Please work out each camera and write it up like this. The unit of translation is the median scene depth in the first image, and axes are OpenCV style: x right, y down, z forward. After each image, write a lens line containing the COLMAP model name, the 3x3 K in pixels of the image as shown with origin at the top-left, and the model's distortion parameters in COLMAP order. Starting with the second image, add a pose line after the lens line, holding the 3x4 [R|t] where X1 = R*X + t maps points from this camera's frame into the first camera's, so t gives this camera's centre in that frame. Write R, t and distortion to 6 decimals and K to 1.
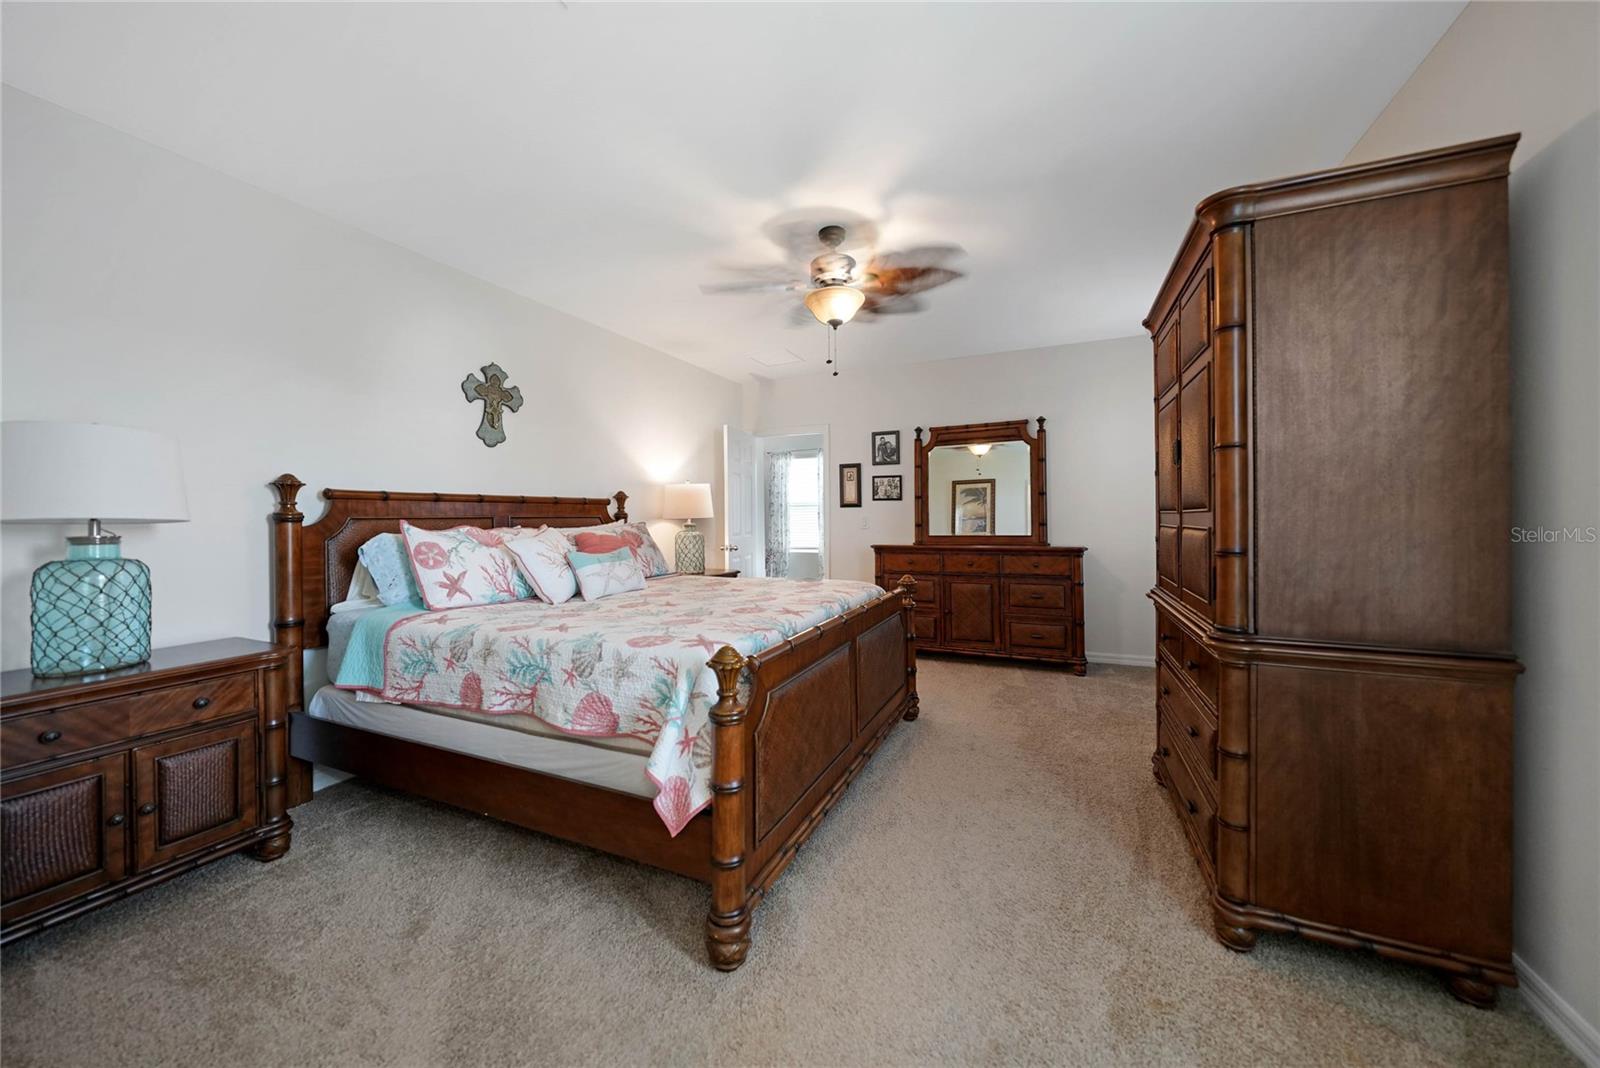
lens RADIAL K [[564.8, 0, 807.6], [0, 564.8, 501.2], [0, 0, 1]] dist [-0.001940, -0.000009]
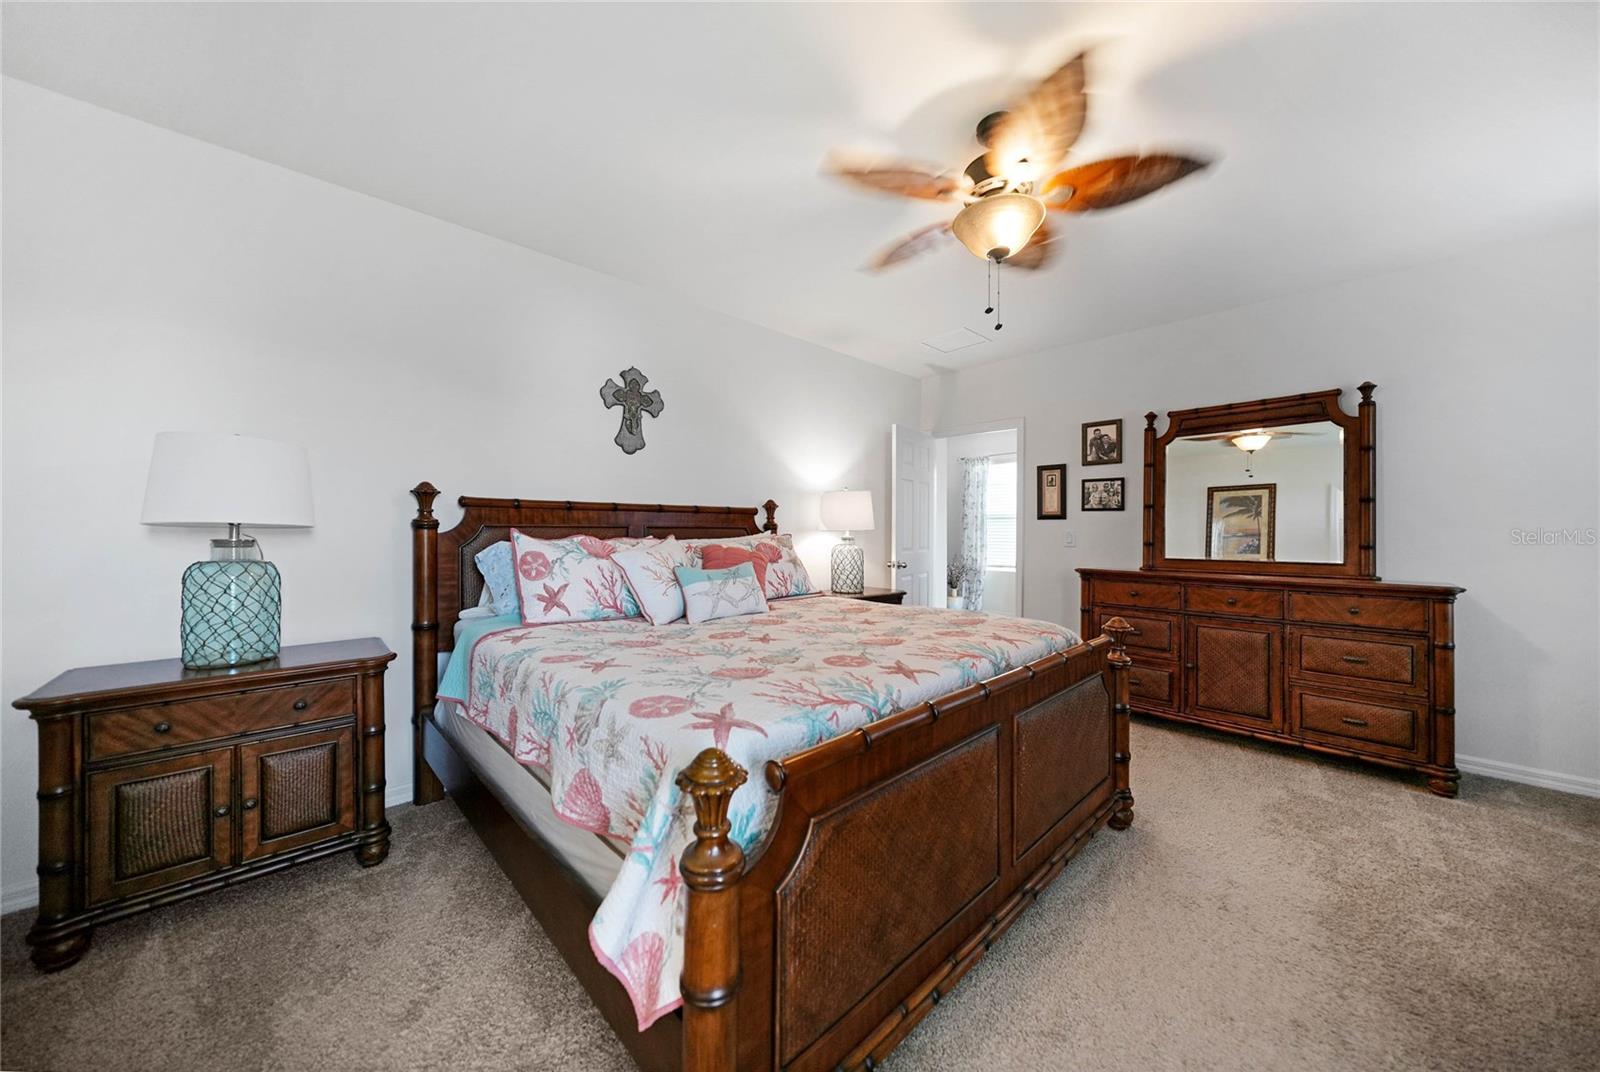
lens RADIAL K [[555.2, 0, 800.9], [0, 555.2, 524.8], [0, 0, 1]] dist [-0.004673, 0.000116]
pose [[0.926067, 0.010615, -0.377210, 0.074454], [-0.002936, 0.999777, 0.020925, 0.004811], [0.377348, -0.018270, 0.925891, 0.236624]]
